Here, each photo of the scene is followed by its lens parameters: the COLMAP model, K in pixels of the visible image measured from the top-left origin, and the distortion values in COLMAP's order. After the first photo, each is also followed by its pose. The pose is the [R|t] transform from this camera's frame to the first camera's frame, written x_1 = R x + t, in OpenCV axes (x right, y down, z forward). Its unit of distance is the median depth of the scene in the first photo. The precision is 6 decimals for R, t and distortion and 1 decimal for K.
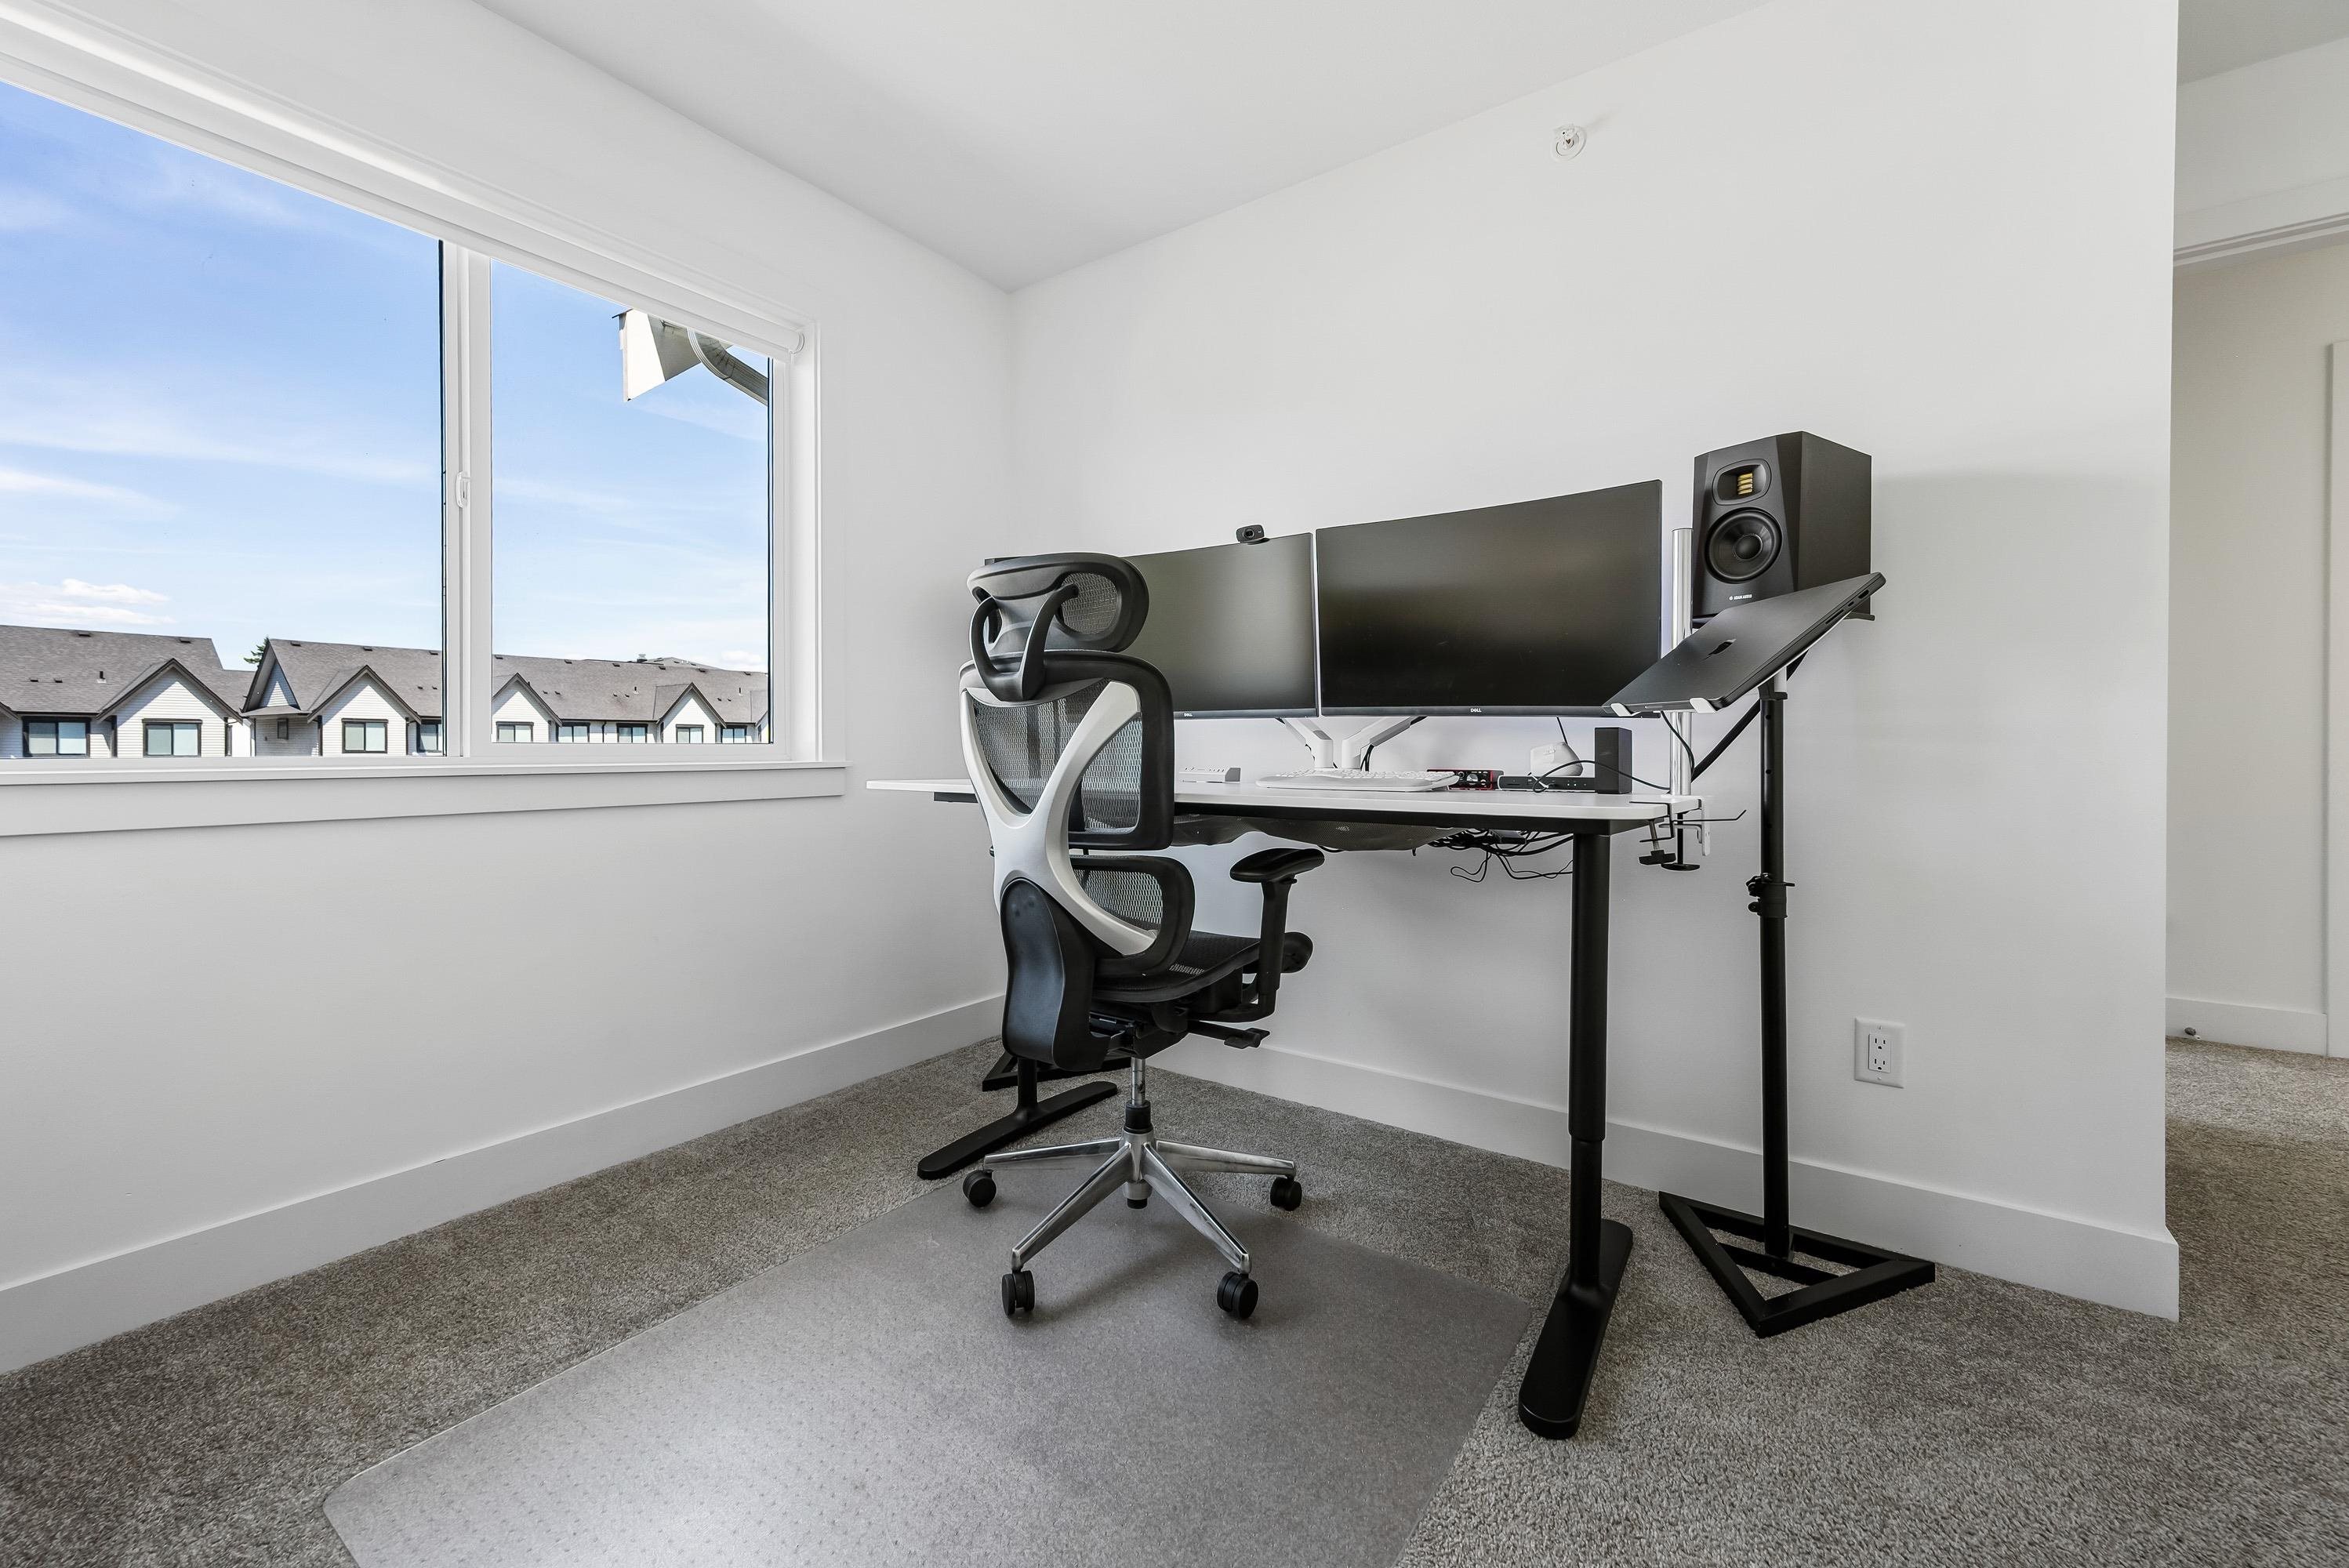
lens RADIAL K [[941.3, 0, 1176.7], [0, 941.3, 754.4], [0, 0, 1]] dist [0.000453, 0.000132]
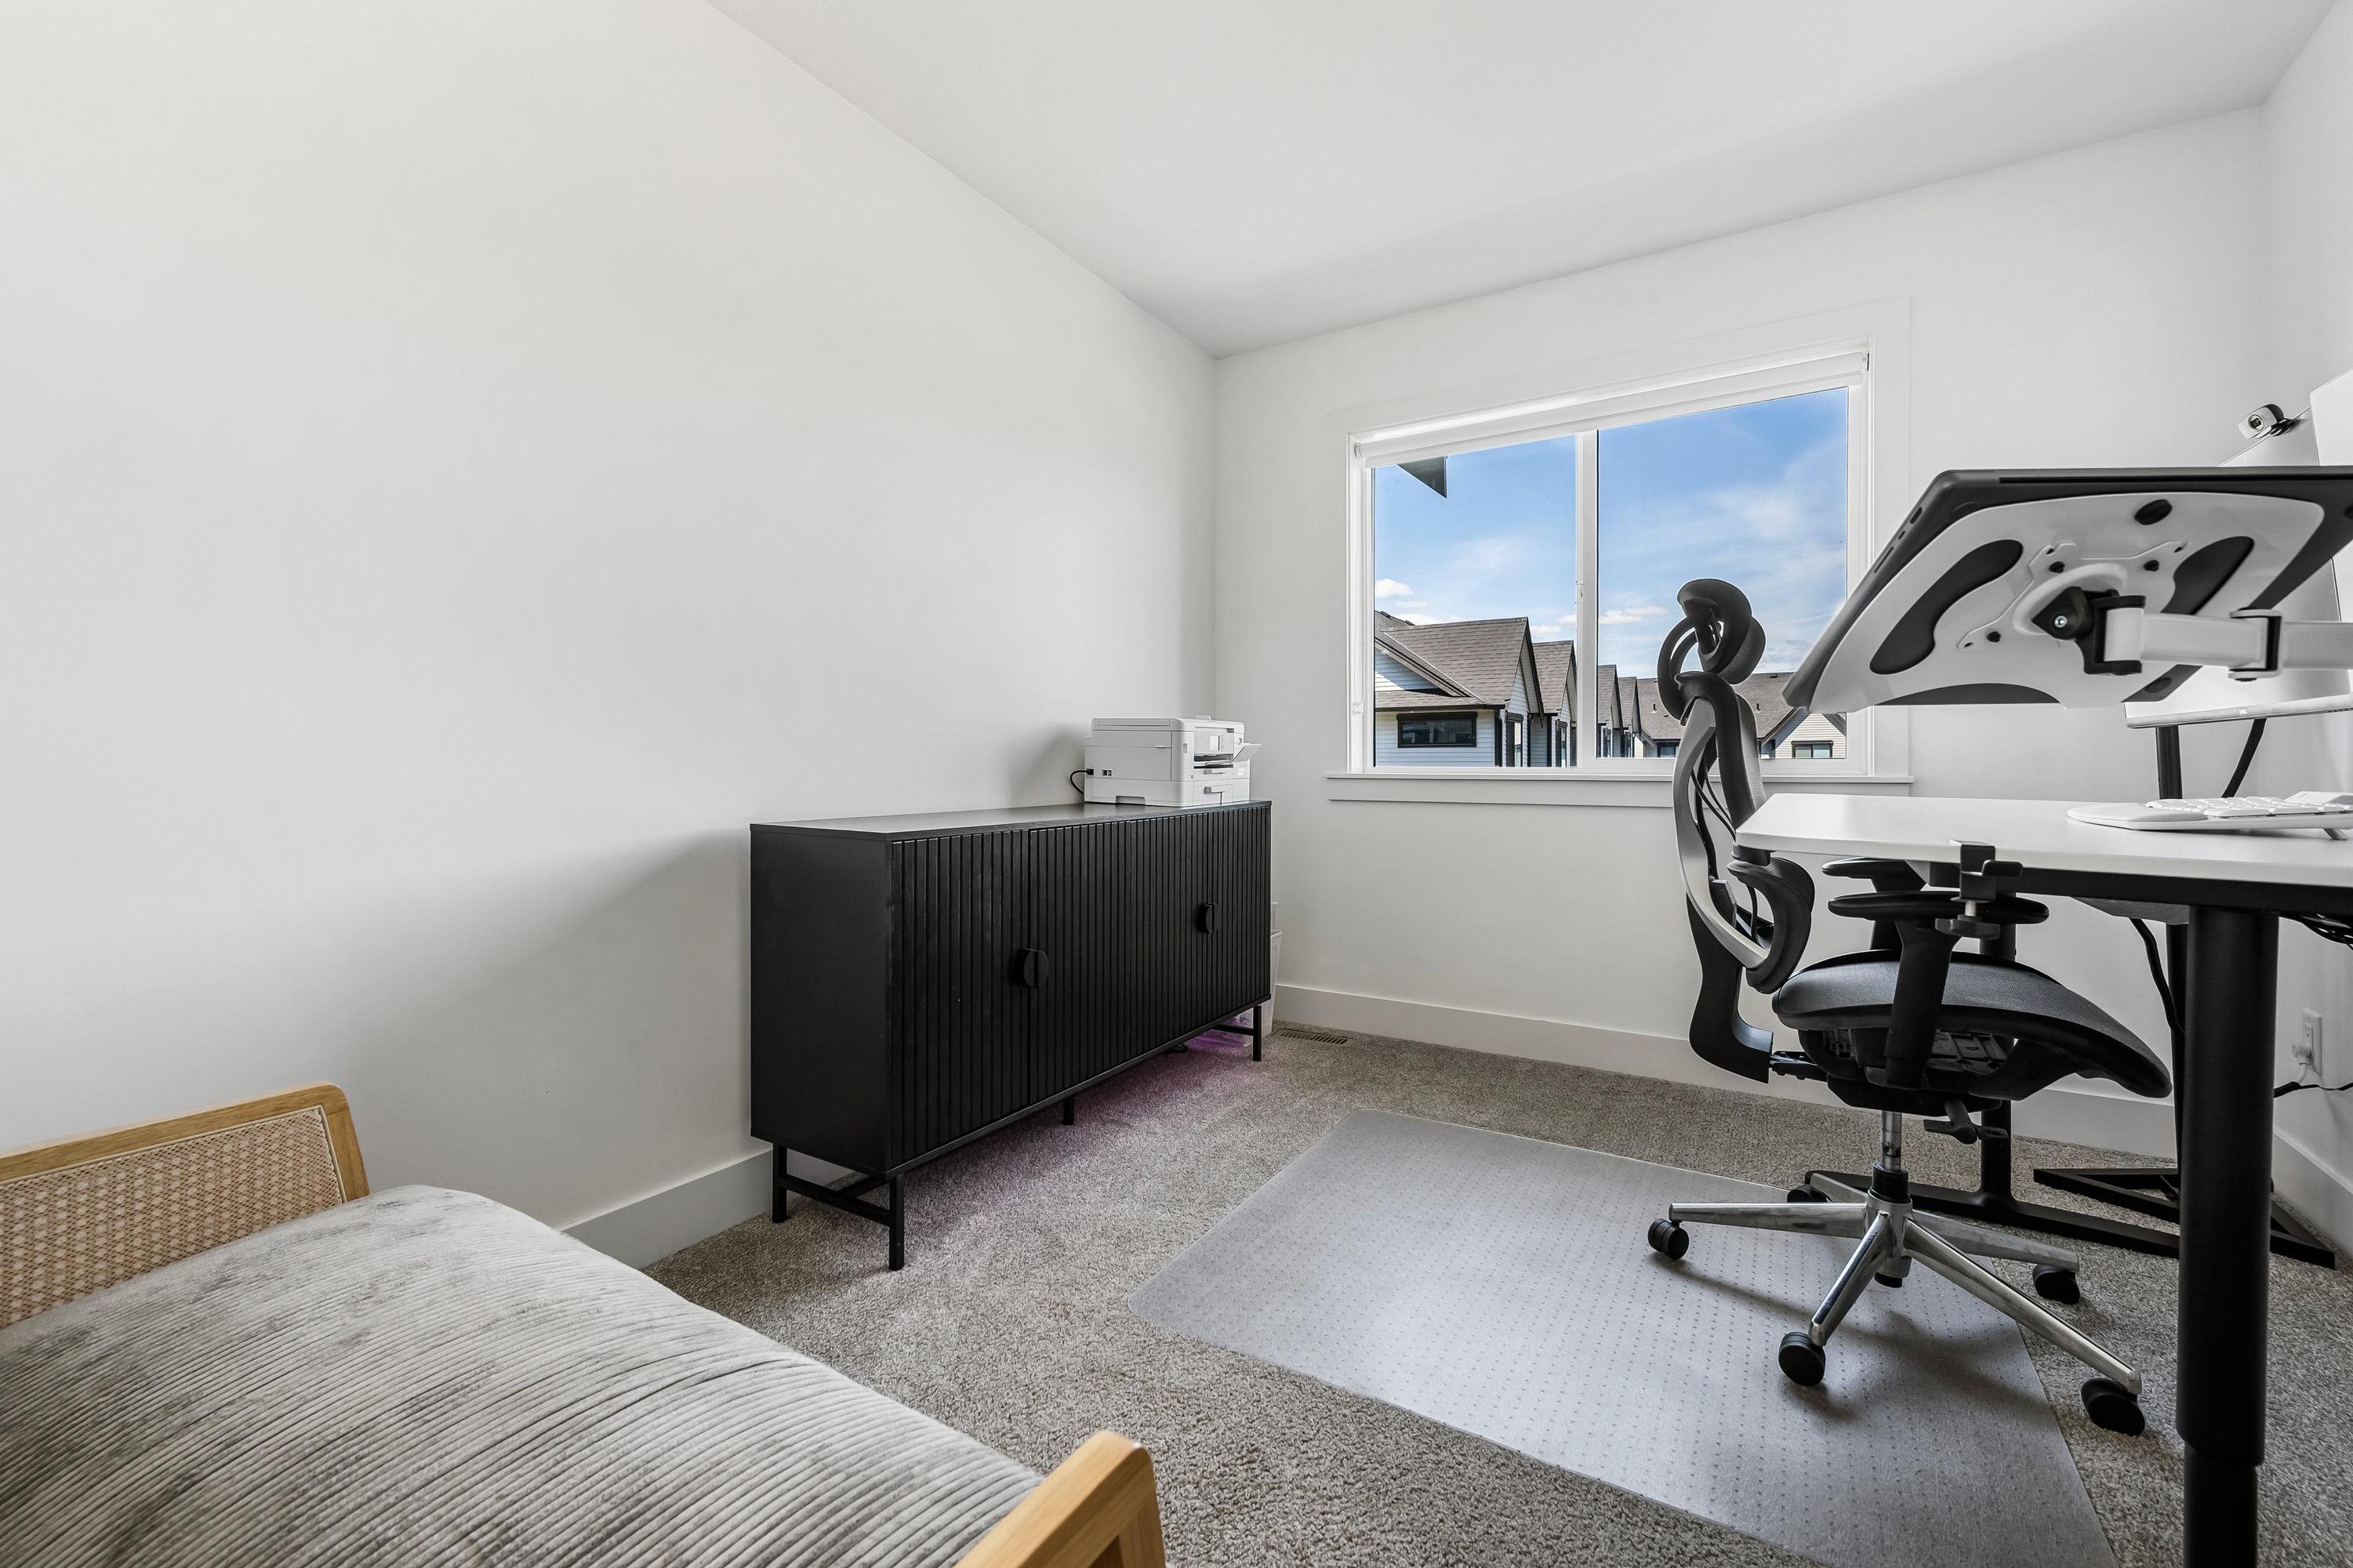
lens RADIAL K [[963.9, 0, 1176.5], [0, 963.9, 784.0], [0, 0, 1]] dist [0.000113, 0.000048]
pose [[0.045911, 0.014780, -0.998836, 0.843284], [-0.004634, 0.999883, 0.014582, 0.005223], [0.998935, 0.003959, 0.045974, 0.305856]]
